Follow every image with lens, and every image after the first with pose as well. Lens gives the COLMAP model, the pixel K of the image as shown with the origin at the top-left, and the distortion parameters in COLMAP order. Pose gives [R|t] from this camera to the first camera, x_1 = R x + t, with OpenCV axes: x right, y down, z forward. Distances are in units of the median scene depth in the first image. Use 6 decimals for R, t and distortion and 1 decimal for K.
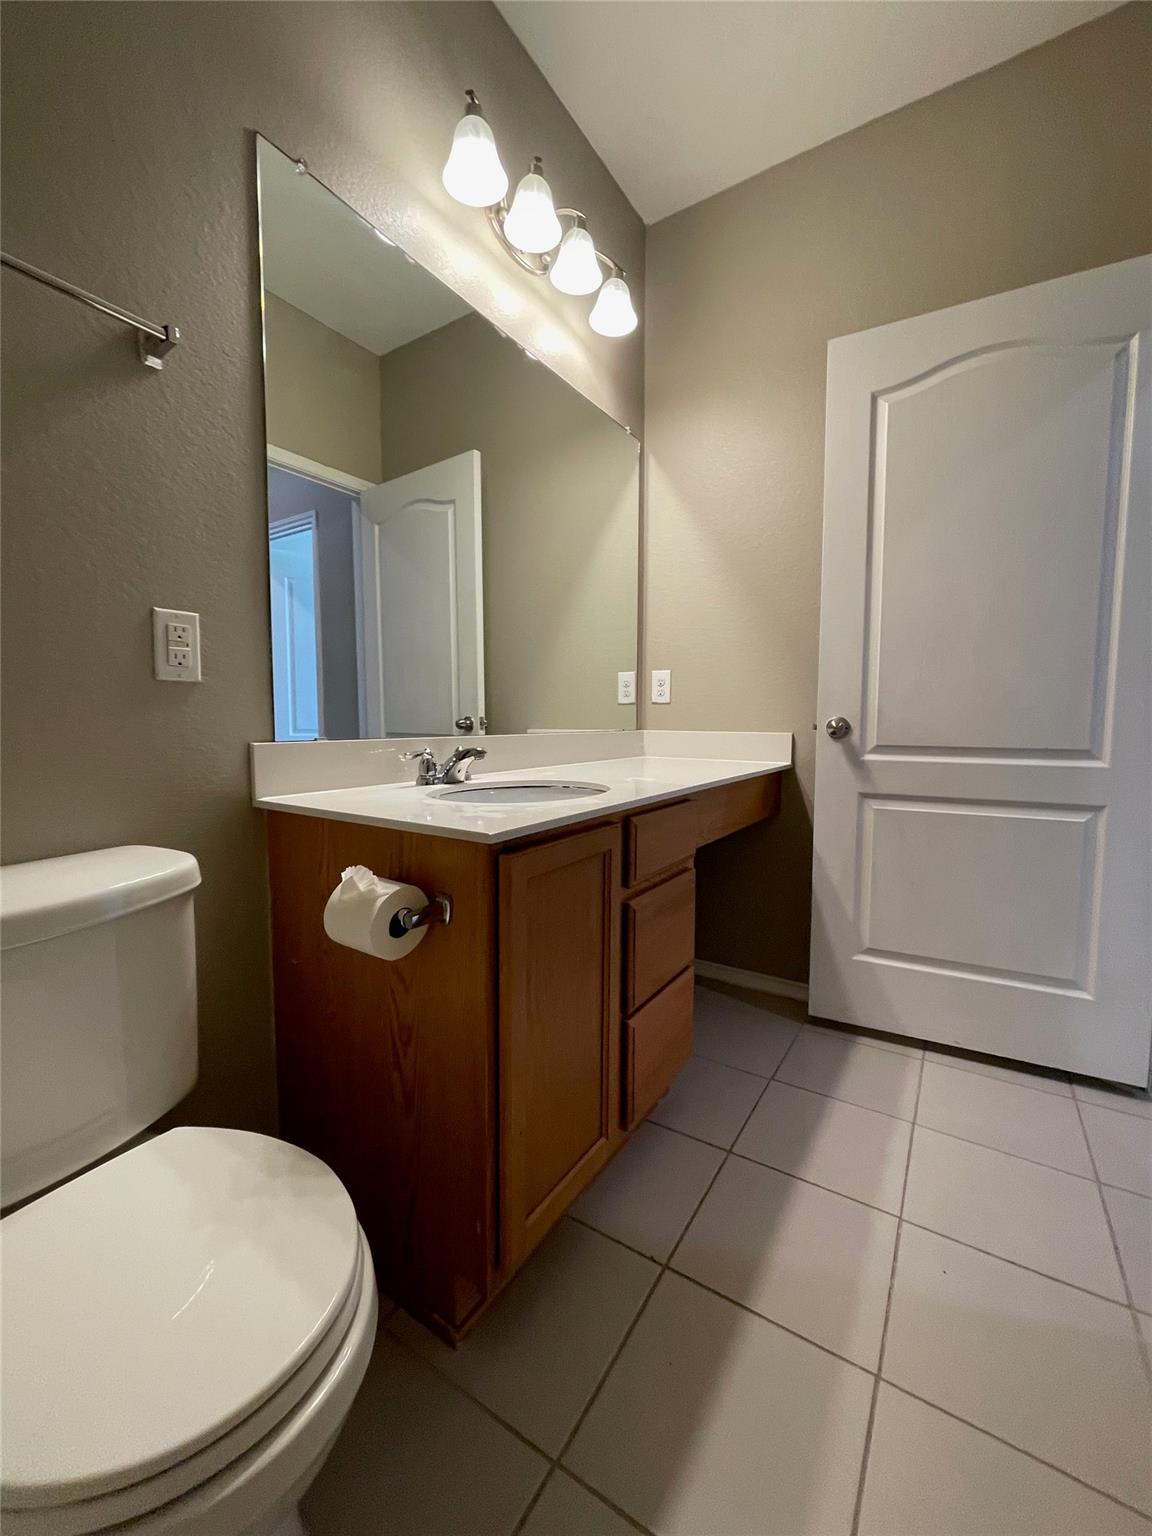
lens RADIAL K [[627.9, 0, 580.5], [0, 627.9, 765.6], [0, 0, 1]] dist [-0.000444, 0.004484]
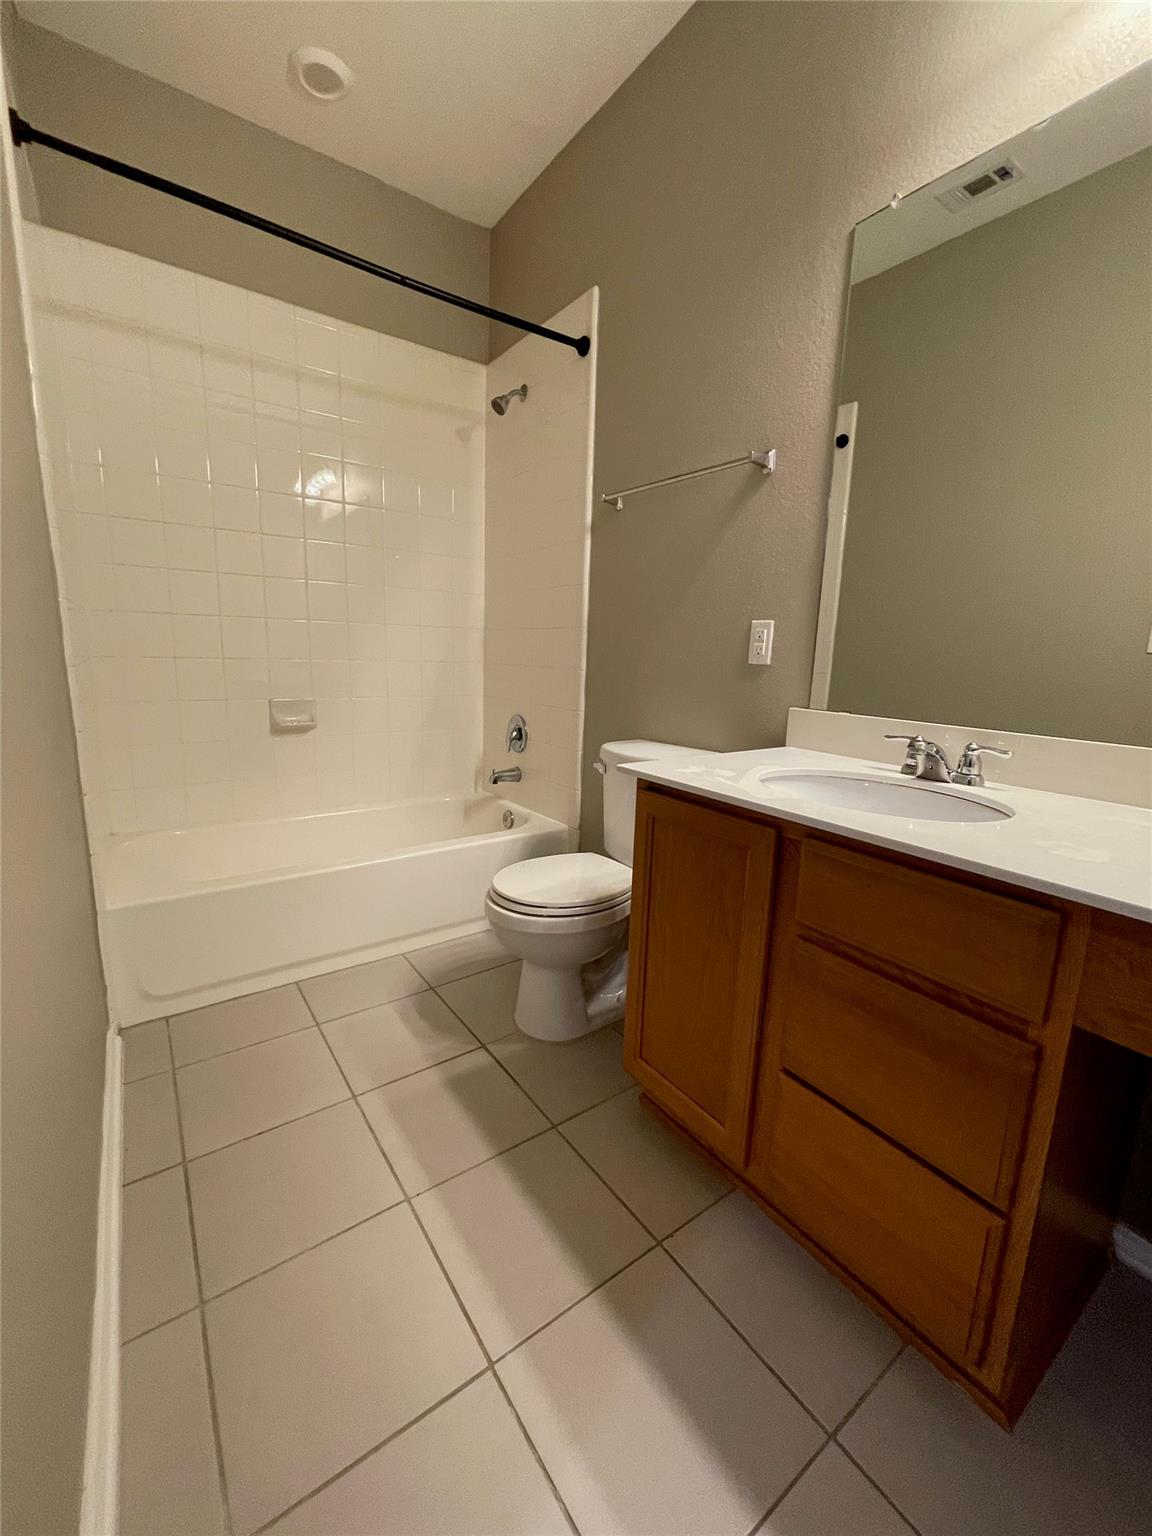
lens RADIAL K [[627.9, 0, 580.5], [0, 627.9, 765.6], [0, 0, 1]] dist [-0.000444, 0.004484]
pose [[-0.386416, 0.161522, -0.908071, 1.068915], [-0.098256, 0.971735, 0.214657, -0.182427], [0.917076, 0.172170, -0.359623, 1.201915]]
